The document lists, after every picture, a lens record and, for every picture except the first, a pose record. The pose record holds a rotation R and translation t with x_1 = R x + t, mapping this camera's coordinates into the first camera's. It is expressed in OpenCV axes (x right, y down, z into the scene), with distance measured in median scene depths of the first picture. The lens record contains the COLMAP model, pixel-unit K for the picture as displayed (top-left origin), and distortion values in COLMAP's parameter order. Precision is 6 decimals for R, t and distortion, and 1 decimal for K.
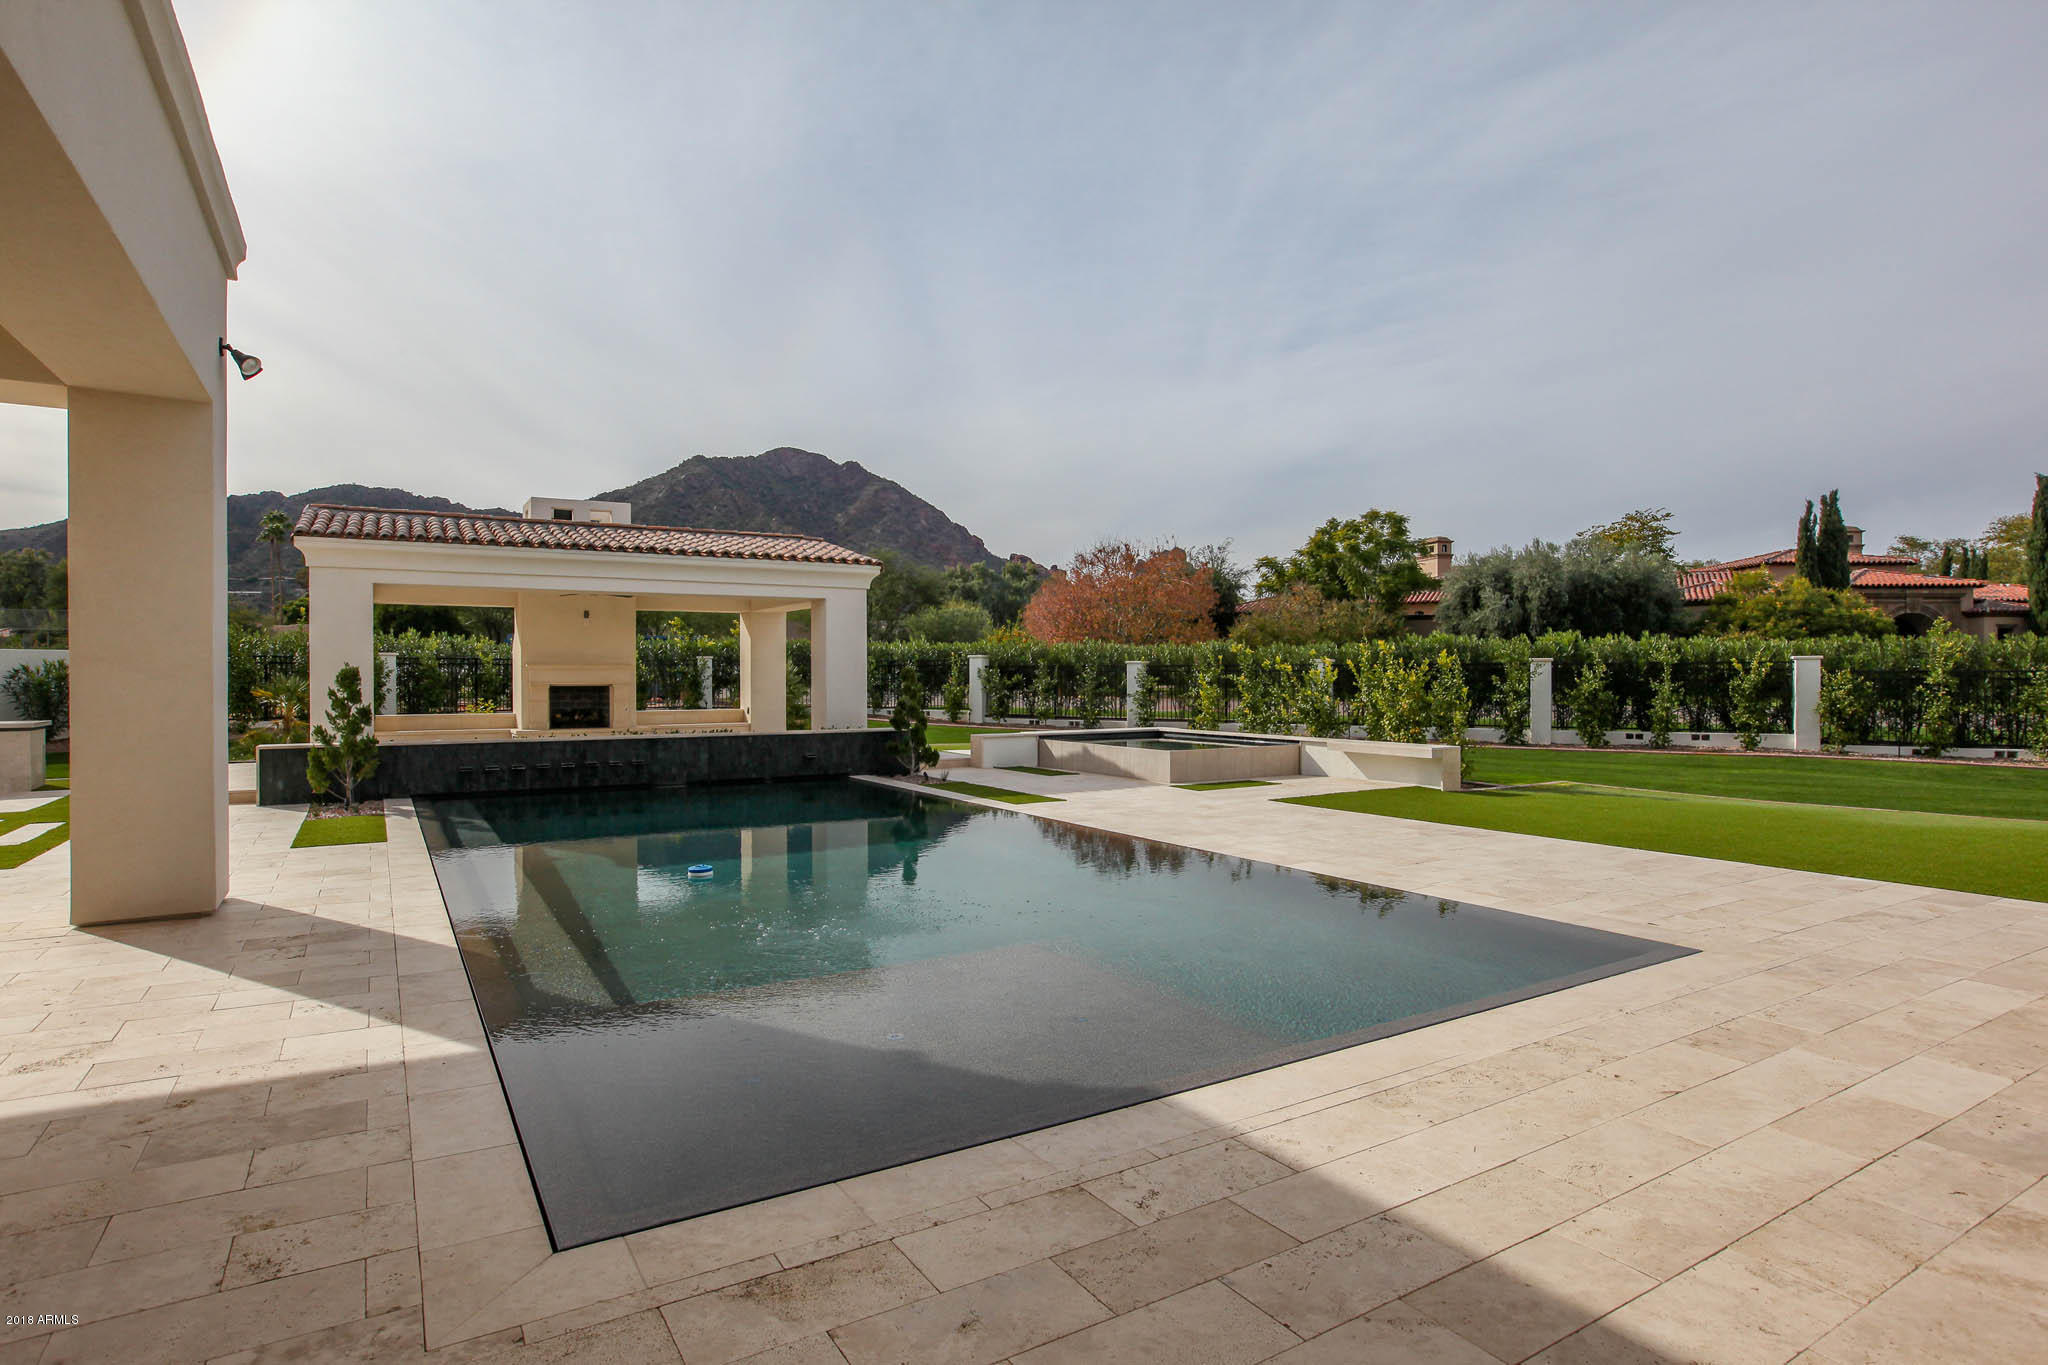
lens RADIAL K [[1064.8, 0, 1023.3], [0, 1064.8, 675.8], [0, 0, 1]] dist [0.000543, 0.000414]
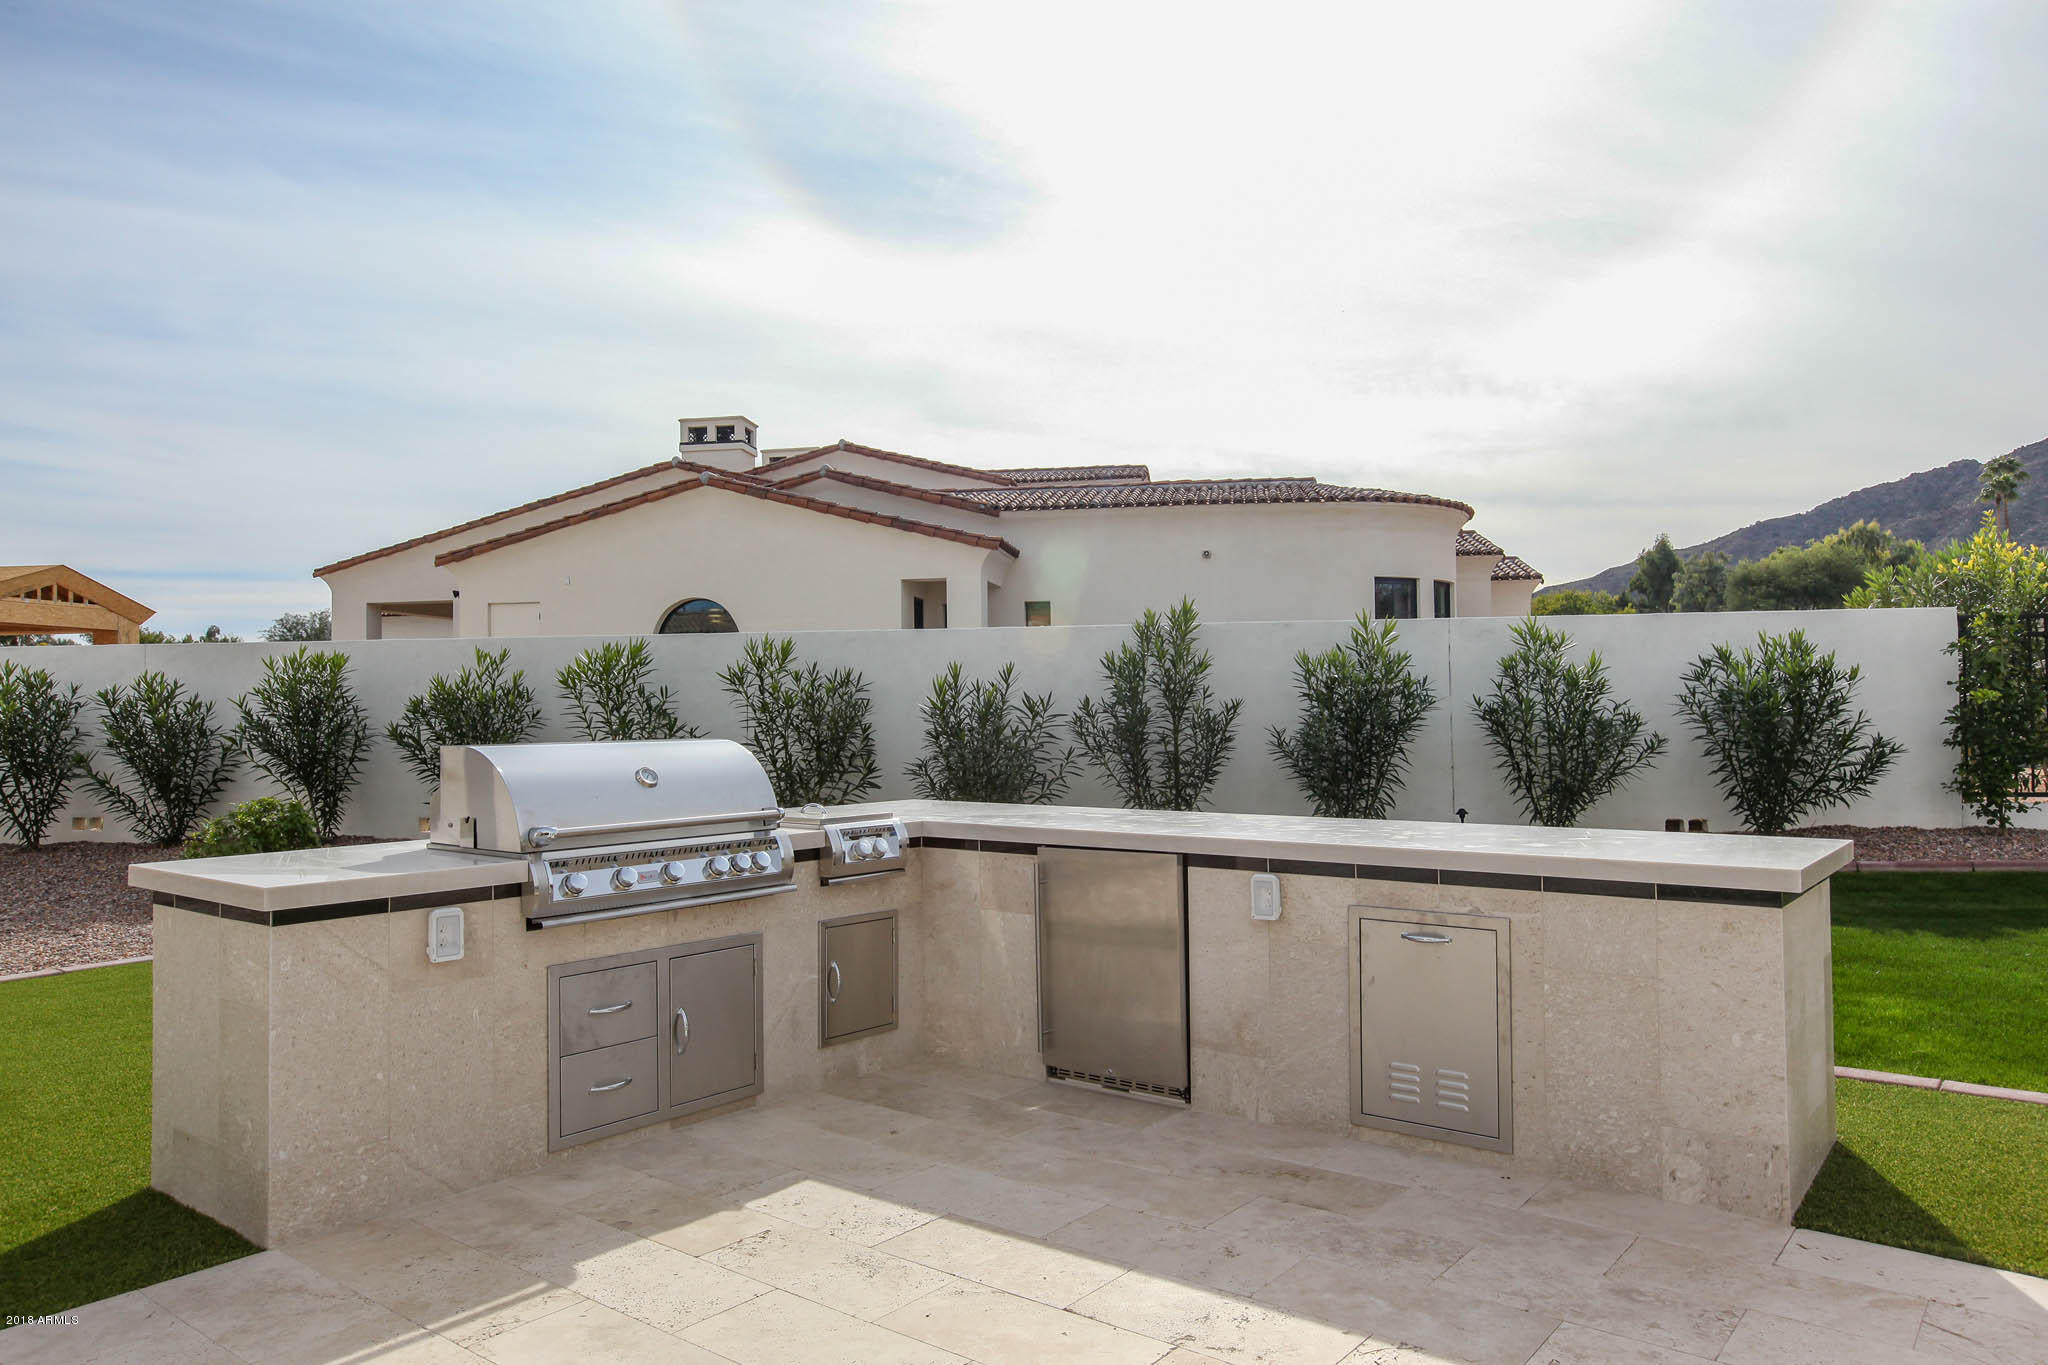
lens RADIAL K [[1355.6, 0, 1021.3], [0, 1355.6, 686.3], [0, 0, 1]] dist [-0.005140, 0.000173]
pose [[0.342975, -0.016072, -0.939207, -0.528066], [0.006483, 0.999870, -0.014743, 0.010743], [0.939322, -0.001032, 0.343034, 0.554395]]
